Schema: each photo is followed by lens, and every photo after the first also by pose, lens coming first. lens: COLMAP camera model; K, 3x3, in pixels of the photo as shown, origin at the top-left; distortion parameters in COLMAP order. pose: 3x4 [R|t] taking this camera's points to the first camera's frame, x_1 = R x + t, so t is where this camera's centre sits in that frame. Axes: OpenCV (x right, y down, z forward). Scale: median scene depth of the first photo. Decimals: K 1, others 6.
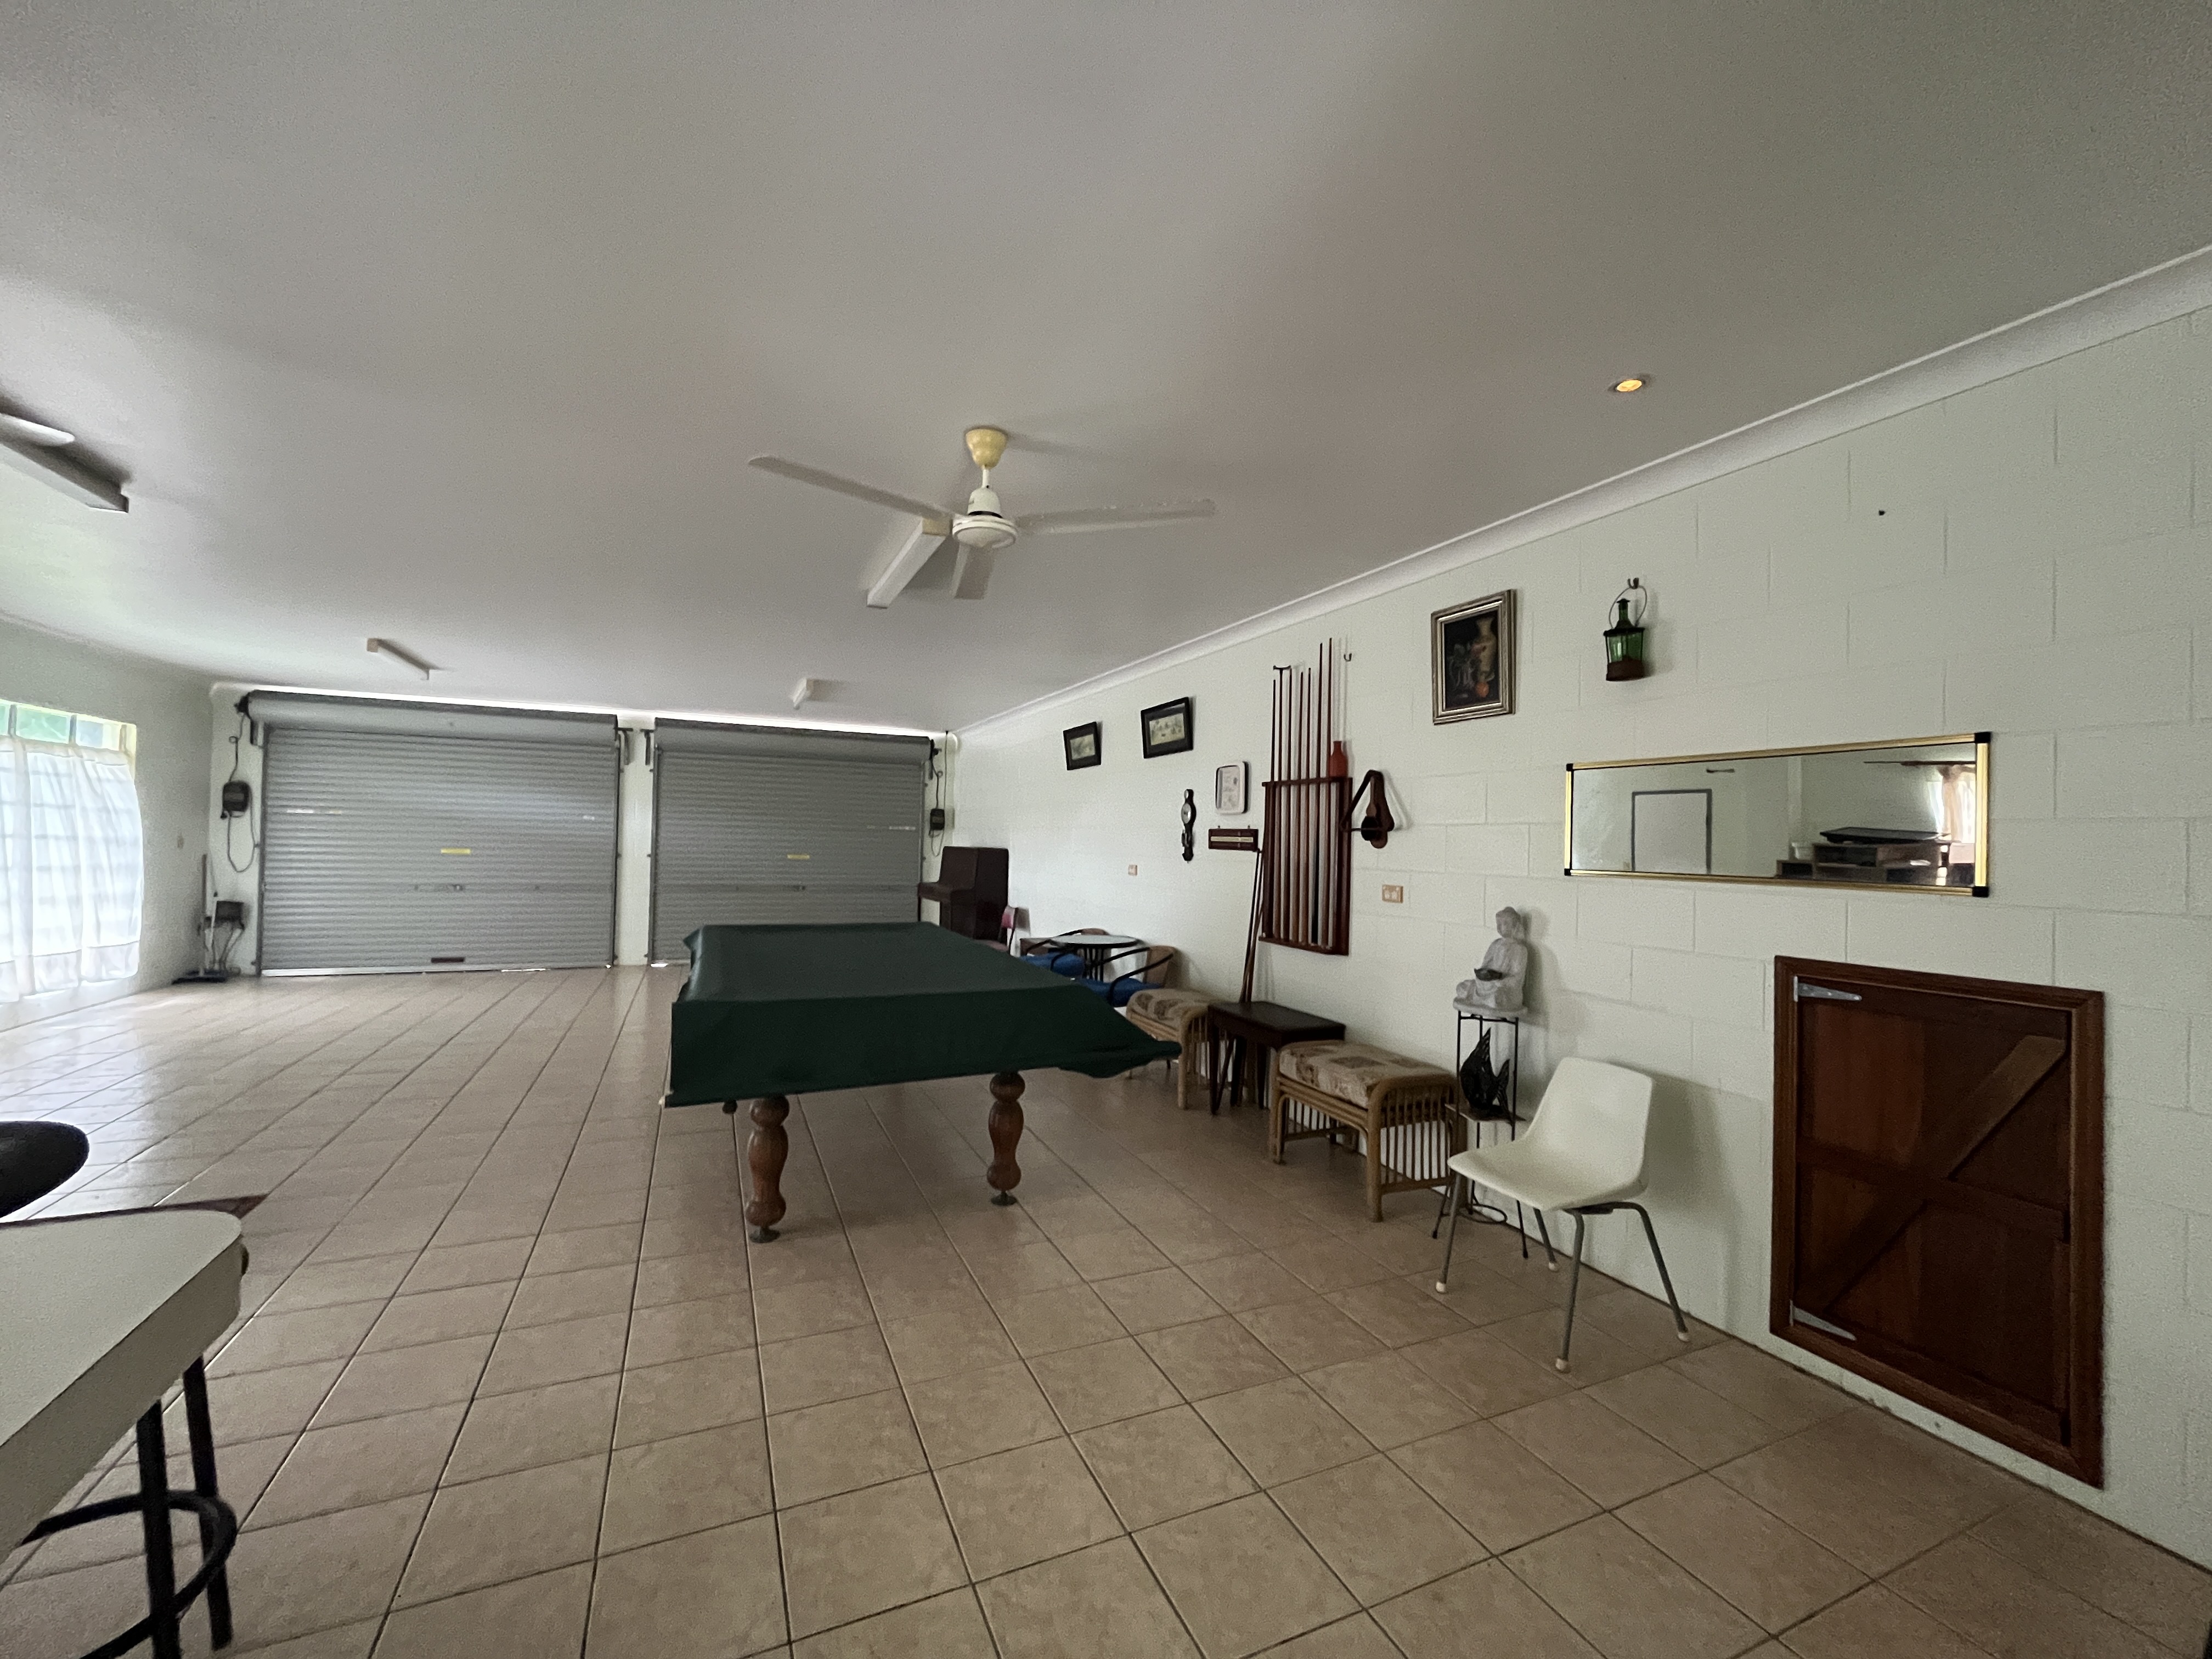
lens RADIAL K [[895.1, 0, 1103.8], [0, 895.1, 829.4], [0, 0, 1]] dist [-0.001694, -0.000939]
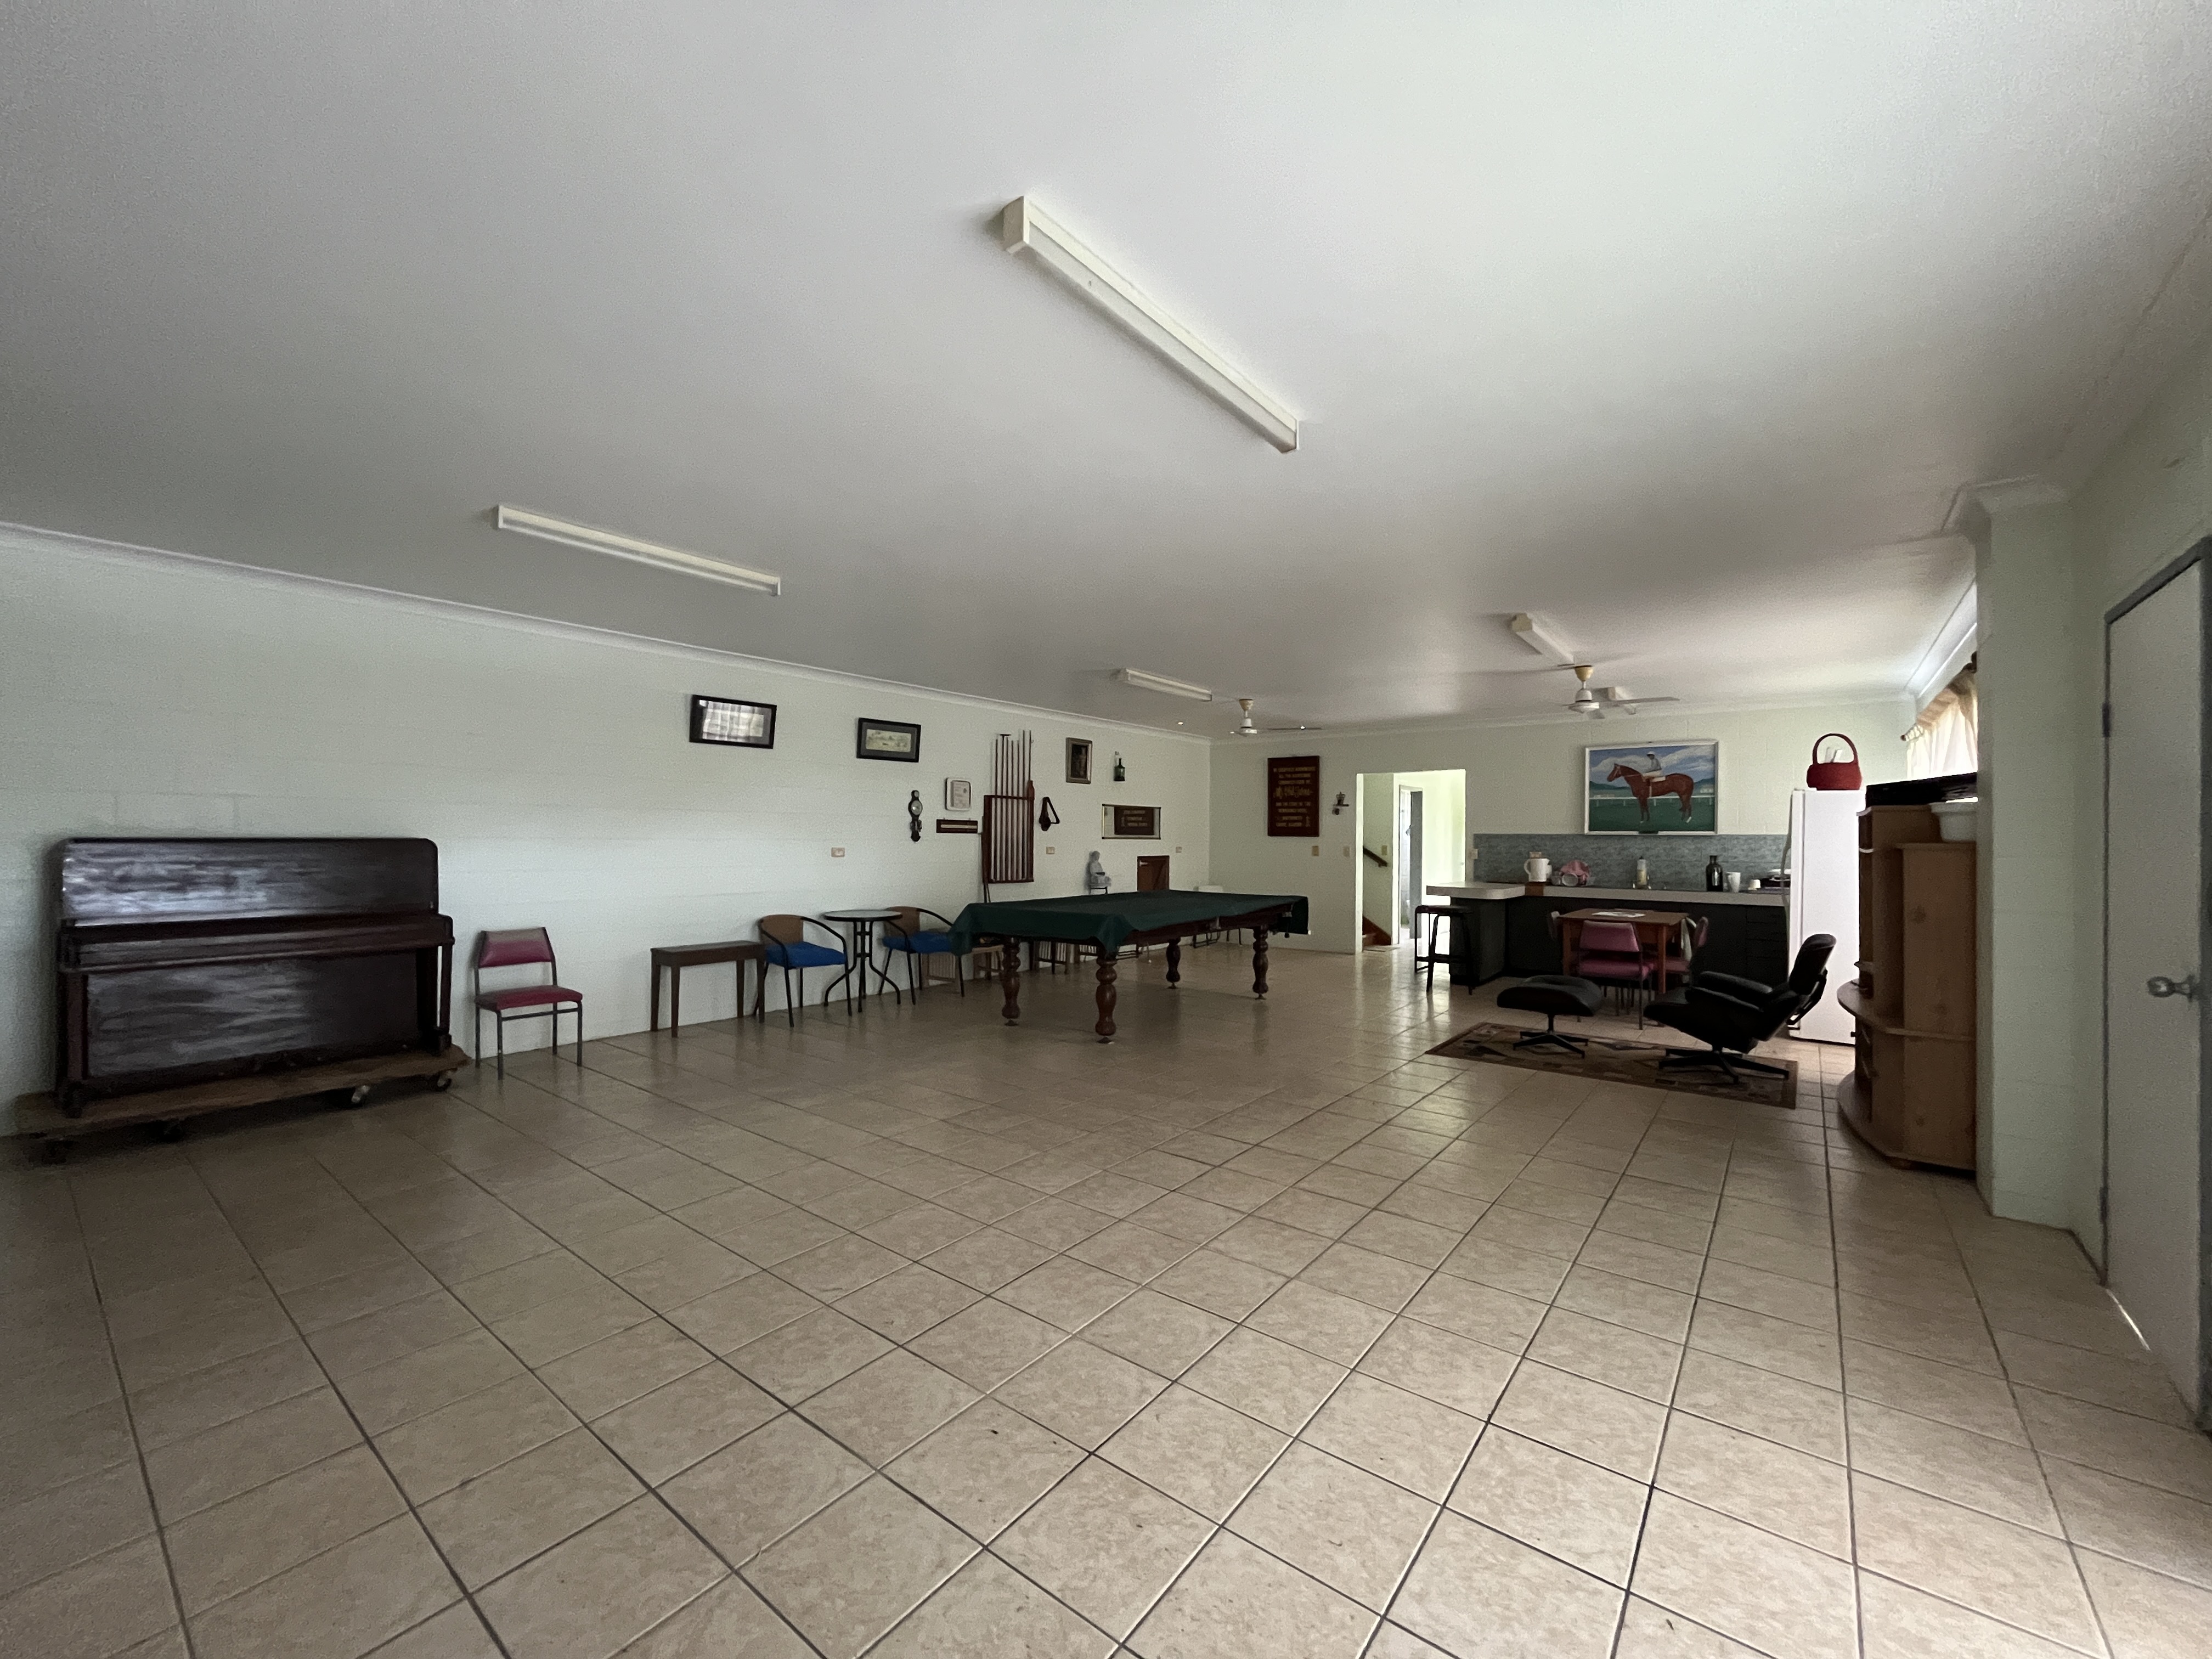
lens RADIAL K [[895.1, 0, 1098.8], [0, 895.1, 833.8], [0, 0, 1]] dist [-0.001694, -0.000939]
pose [[-0.467818, -0.021755, 0.883557, -1.464151], [-0.028126, 0.999557, 0.009719, 0.001609], [-0.883377, -0.020305, -0.468222, 1.608211]]
